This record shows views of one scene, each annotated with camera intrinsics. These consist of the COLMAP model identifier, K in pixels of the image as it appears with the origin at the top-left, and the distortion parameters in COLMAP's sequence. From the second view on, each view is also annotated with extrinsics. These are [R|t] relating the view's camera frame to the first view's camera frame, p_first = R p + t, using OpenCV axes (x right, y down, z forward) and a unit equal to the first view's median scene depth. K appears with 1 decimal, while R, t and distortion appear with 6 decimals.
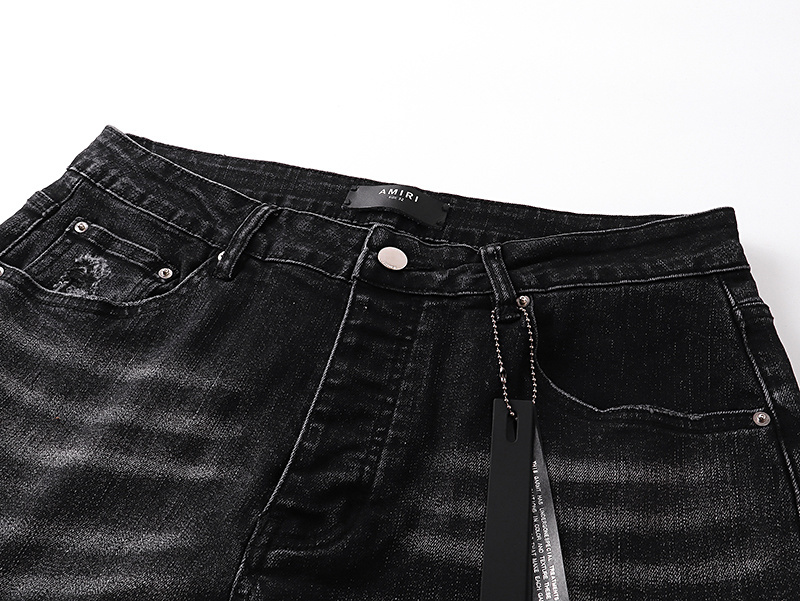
lens RADIAL K [[711.7, 0, 400.0], [0, 711.7, 300.5], [0, 0, 1]] dist [-0.015431, 0.013951]
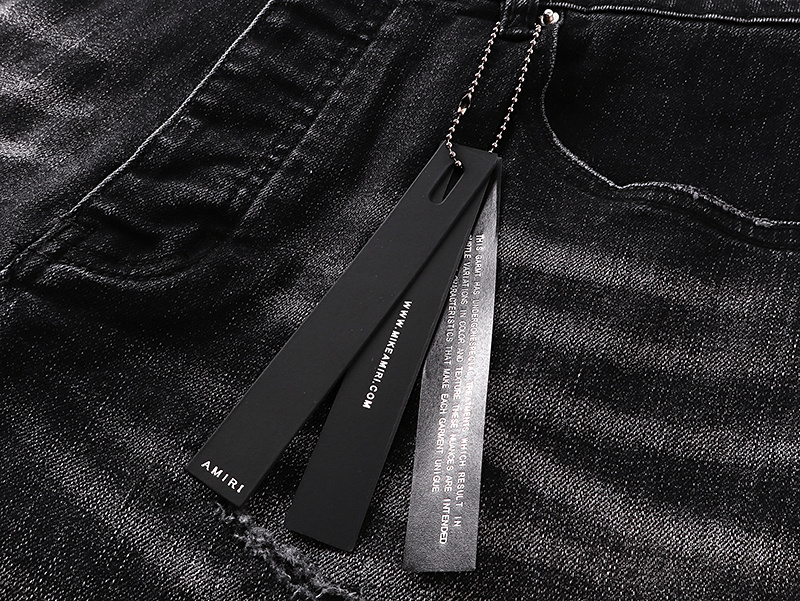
lens RADIAL K [[711.7, 0, 400.0], [0, 711.7, 300.5], [0, 0, 1]] dist [-0.015431, 0.013951]
pose [[0.973496, 0.214182, -0.080194, 0.137995], [-0.194422, 0.959685, 0.202991, 0.135172], [0.120438, -0.182019, 0.975891, 0.276566]]
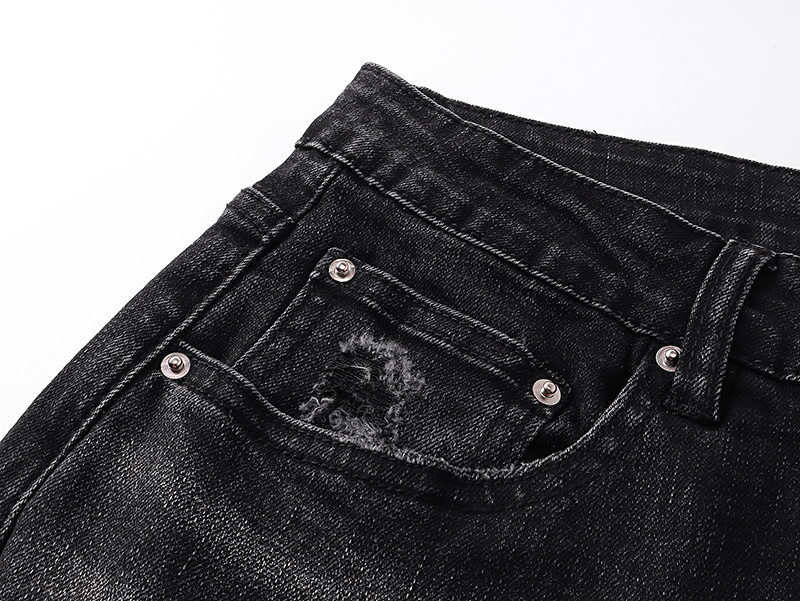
lens RADIAL K [[711.7, 0, 400.0], [0, 711.7, 300.5], [0, 0, 1]] dist [-0.015431, 0.013951]
pose [[0.996684, 0.056653, -0.058404, -0.401717], [-0.055198, 0.998131, 0.026218, -0.103023], [0.059780, -0.022908, 0.997949, 0.554274]]
